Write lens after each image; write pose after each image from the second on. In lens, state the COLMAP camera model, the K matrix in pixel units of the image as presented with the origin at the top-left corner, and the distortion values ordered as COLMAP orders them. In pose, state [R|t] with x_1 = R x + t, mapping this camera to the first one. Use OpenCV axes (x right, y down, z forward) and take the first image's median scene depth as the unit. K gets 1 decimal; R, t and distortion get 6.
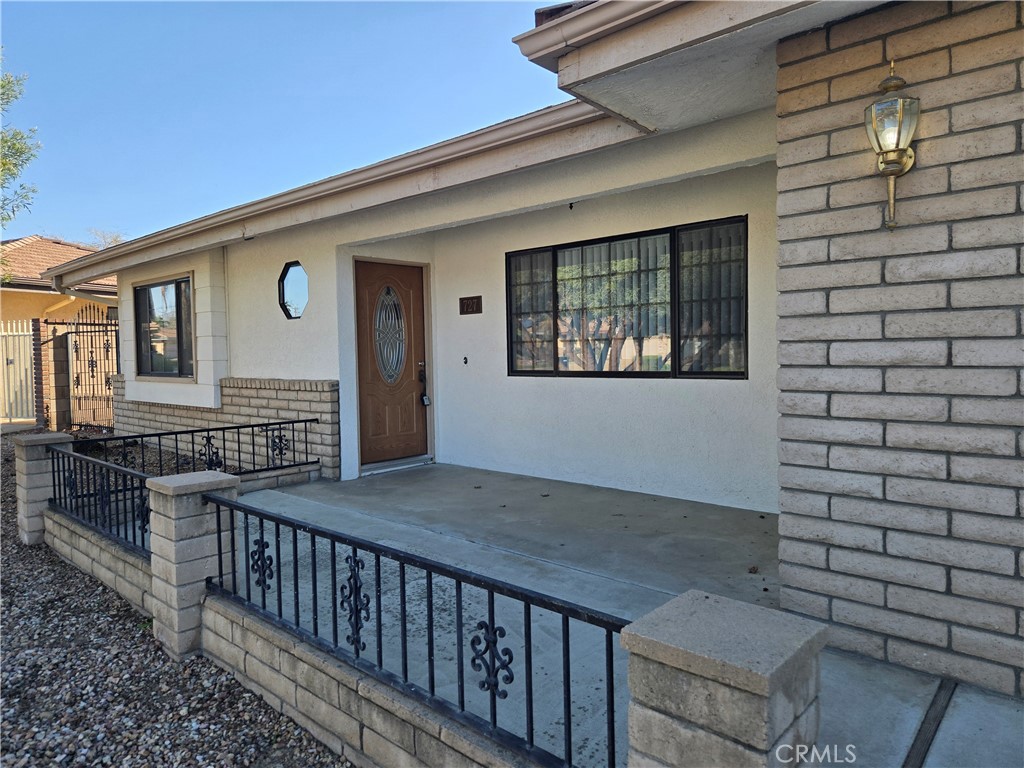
lens RADIAL K [[687.9, 0, 513.4], [0, 687.9, 382.5], [0, 0, 1]] dist [0.065820, -0.052000]
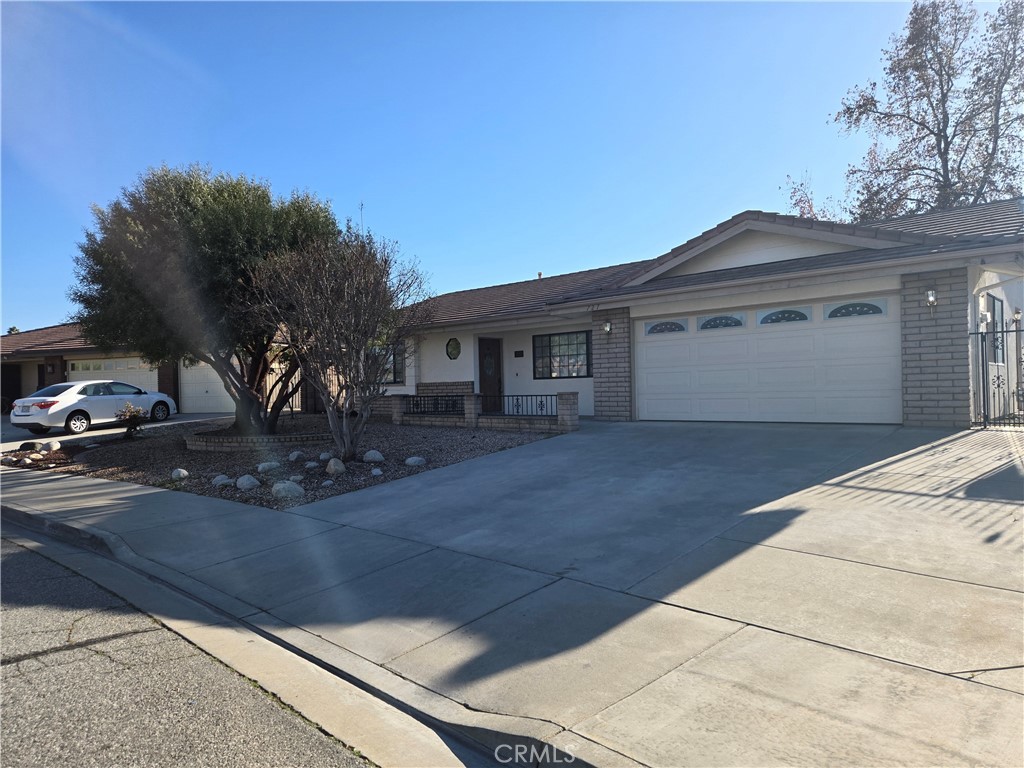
lens RADIAL K [[687.9, 0, 510.7], [0, 687.9, 383.4], [0, 0, 1]] dist [0.065820, -0.052000]
pose [[0.999998, -0.001795, 0.000625, -0.162408], [0.001826, 0.998480, -0.055082, 0.254084], [-0.000525, 0.055083, 0.998482, -2.826032]]
